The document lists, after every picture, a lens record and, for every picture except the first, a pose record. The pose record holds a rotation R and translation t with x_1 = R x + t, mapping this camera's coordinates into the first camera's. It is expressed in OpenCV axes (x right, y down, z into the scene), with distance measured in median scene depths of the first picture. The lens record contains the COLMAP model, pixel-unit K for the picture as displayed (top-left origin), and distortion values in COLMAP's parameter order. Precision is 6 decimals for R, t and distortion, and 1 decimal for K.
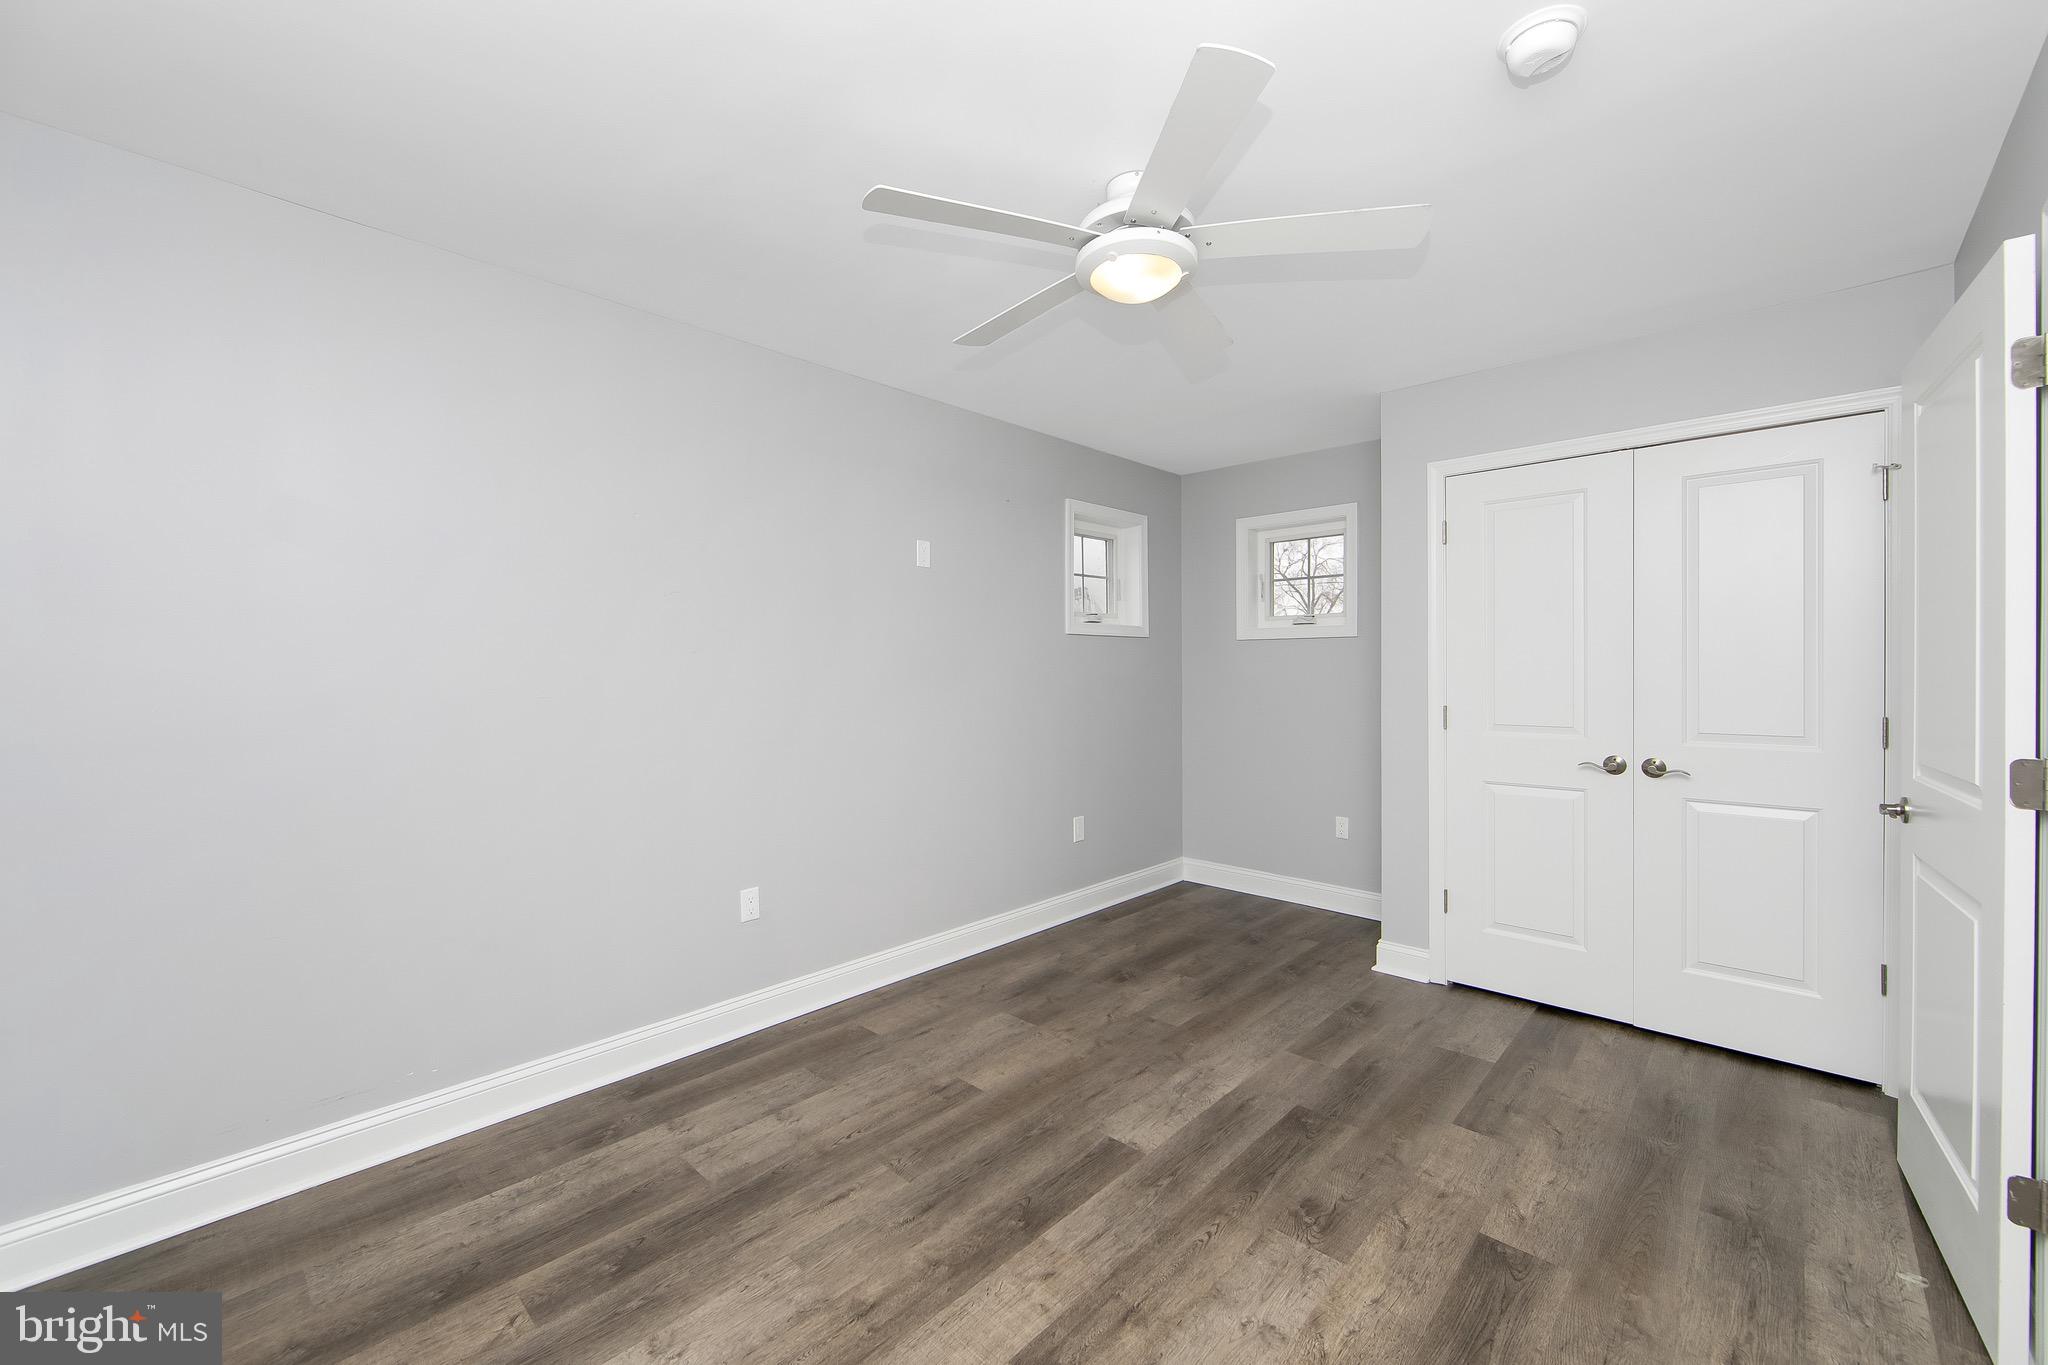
lens RADIAL K [[816.8, 0, 1025.2], [0, 816.8, 669.3], [0, 0, 1]] dist [-0.000326, -0.000041]
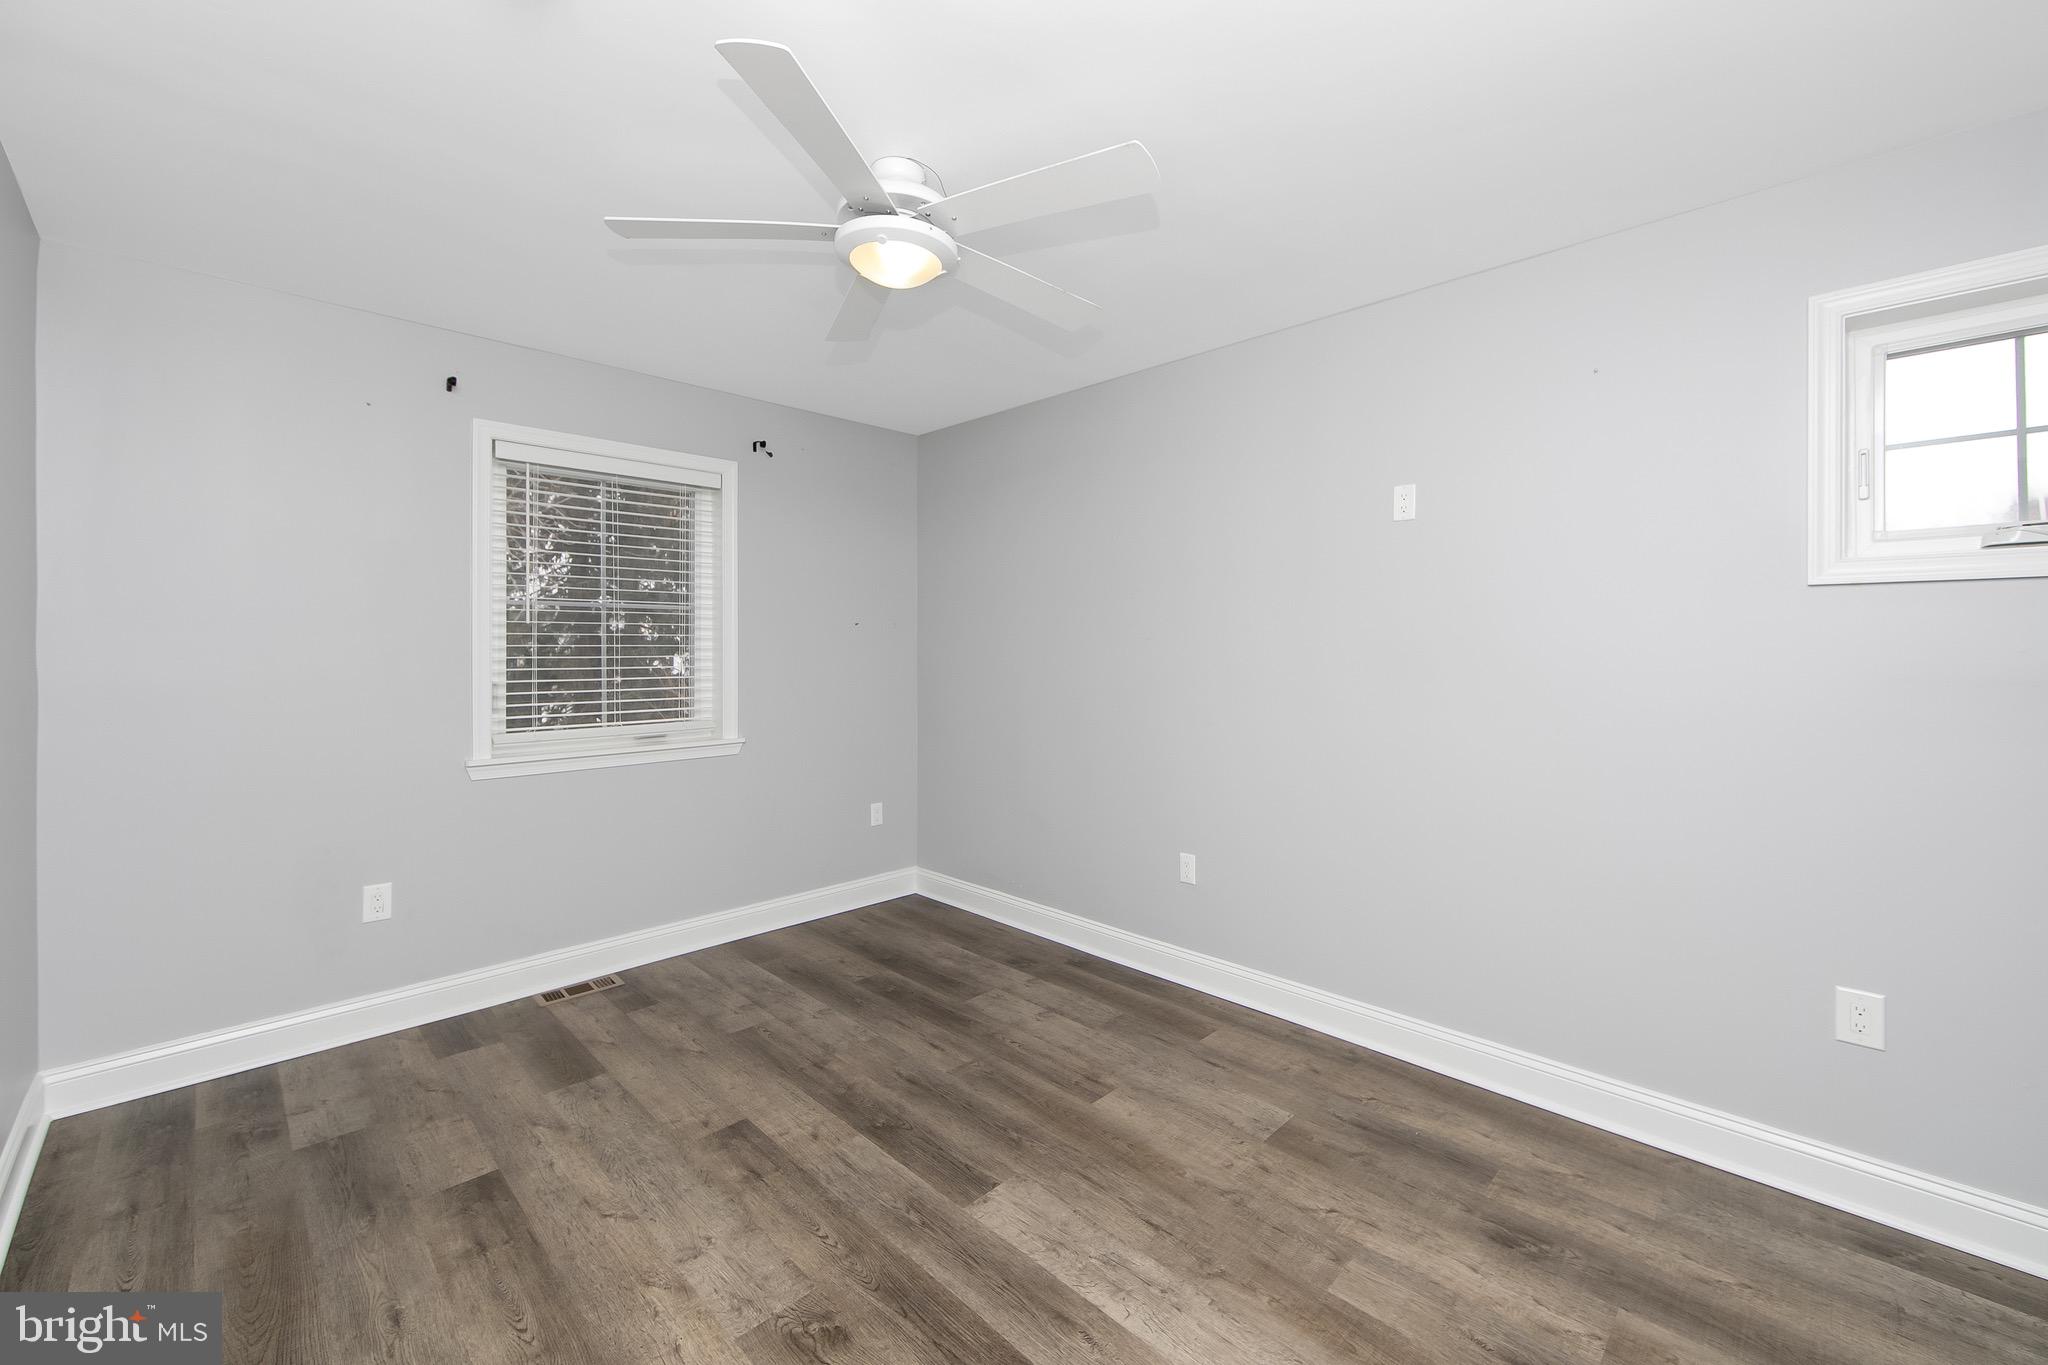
lens RADIAL K [[820.1, 0, 1031.4], [0, 820.1, 653.9], [0, 0, 1]] dist [-0.001955, -0.000186]
pose [[-0.024708, 0.008275, -0.999660, 1.060885], [-0.003605, 0.999959, 0.008367, -0.013618], [0.999688, 0.003810, -0.024677, 1.128279]]
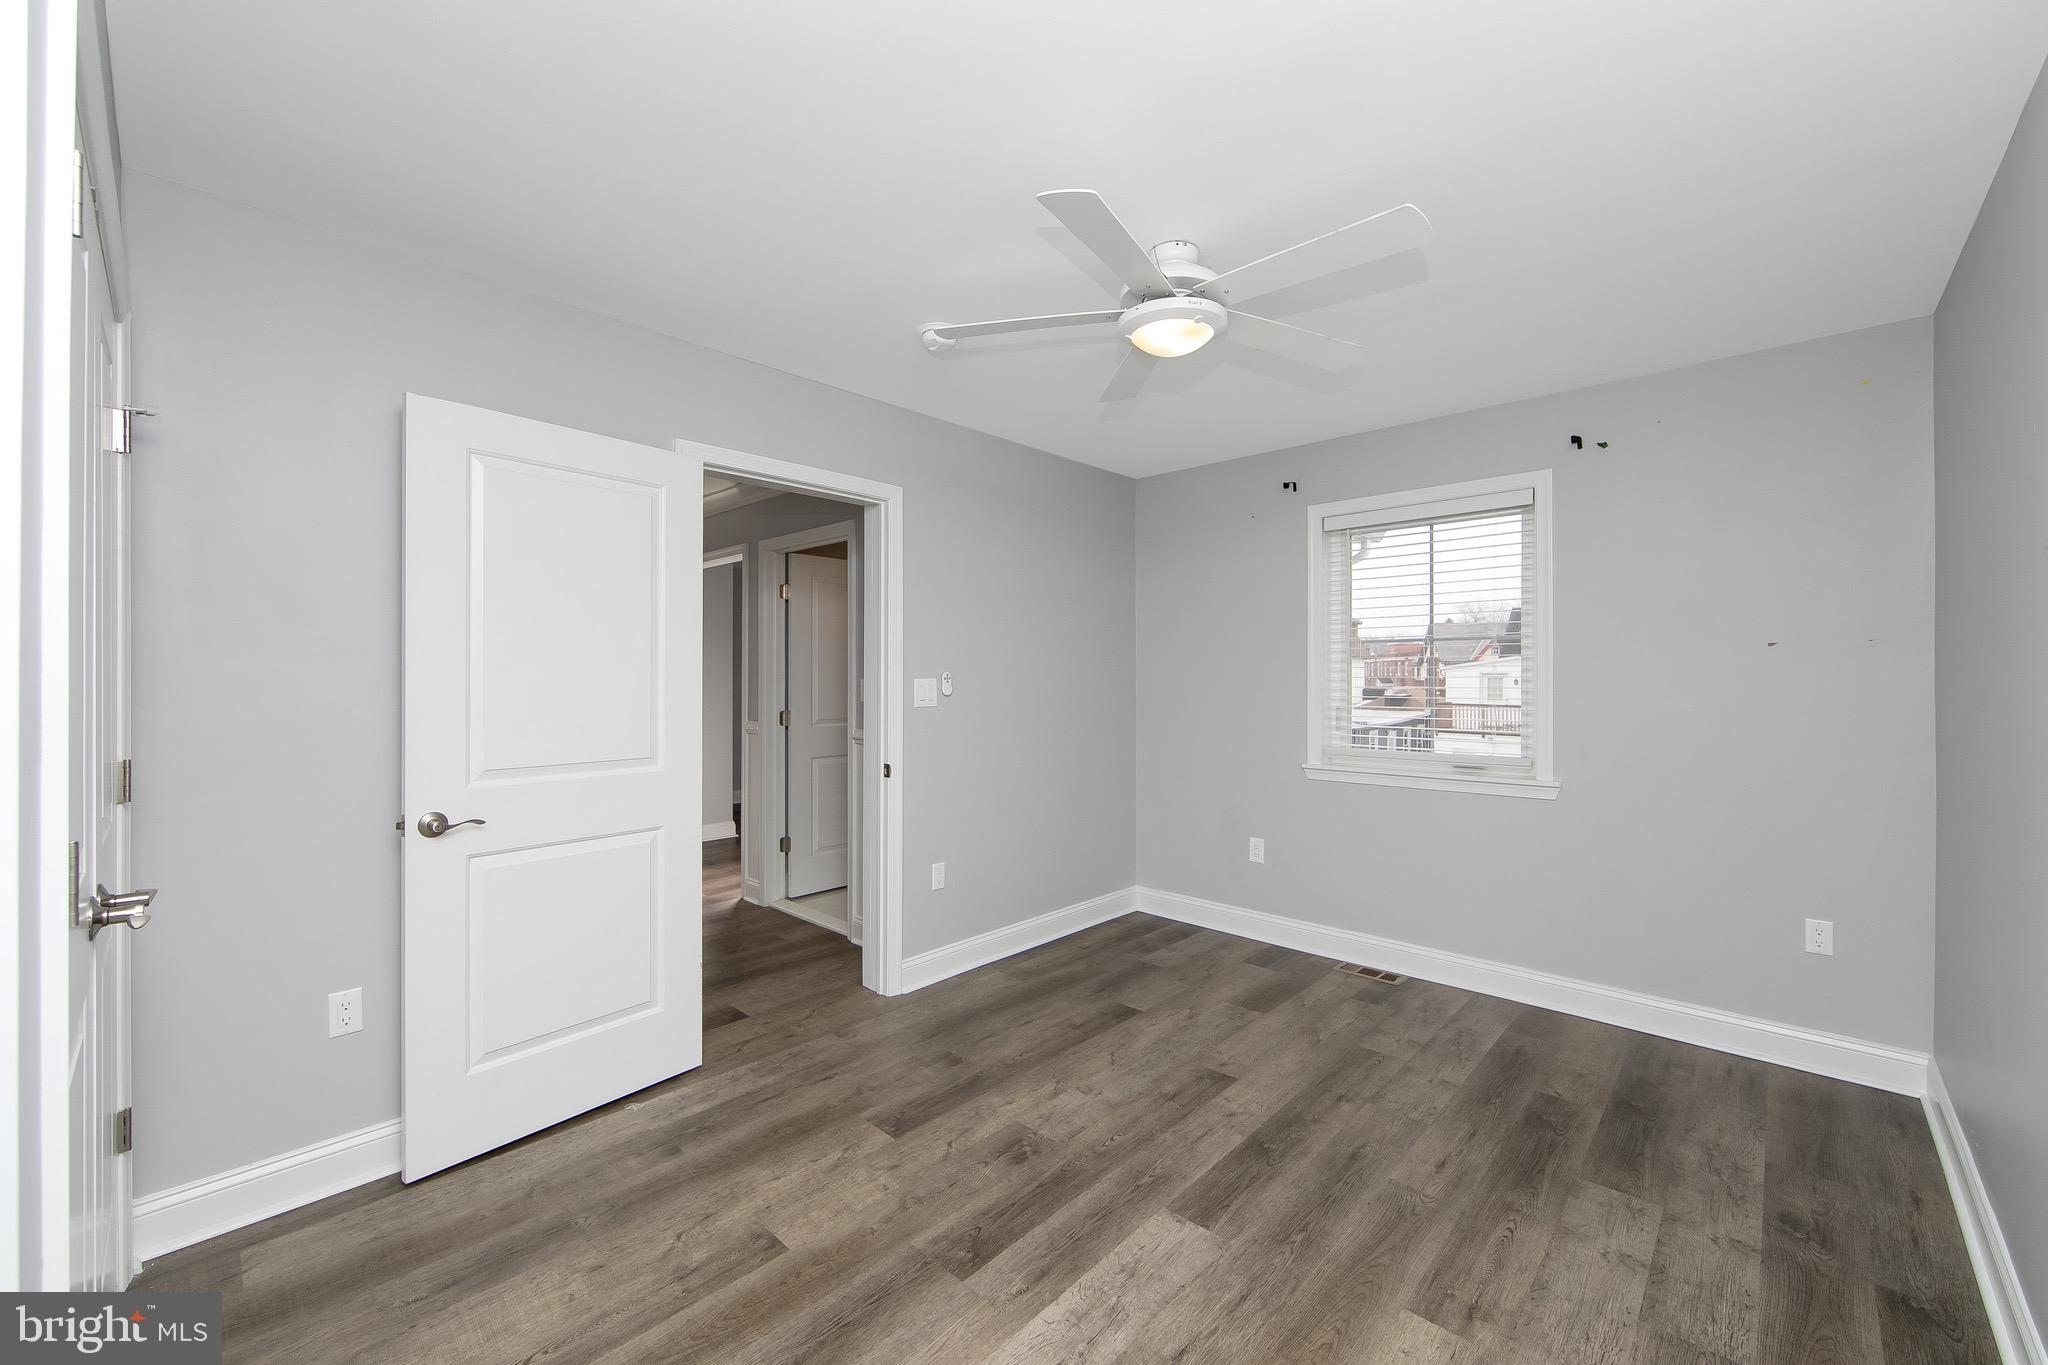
lens RADIAL K [[806.1, 0, 1021.3], [0, 806.1, 675.5], [0, 0, 1]] dist [-0.000354, -0.000287]
pose [[-0.999979, 0.000789, 0.006455, 0.316175], [0.000781, 0.999999, -0.001128, -0.015075], [-0.006456, -0.001122, -0.999979, 1.986810]]
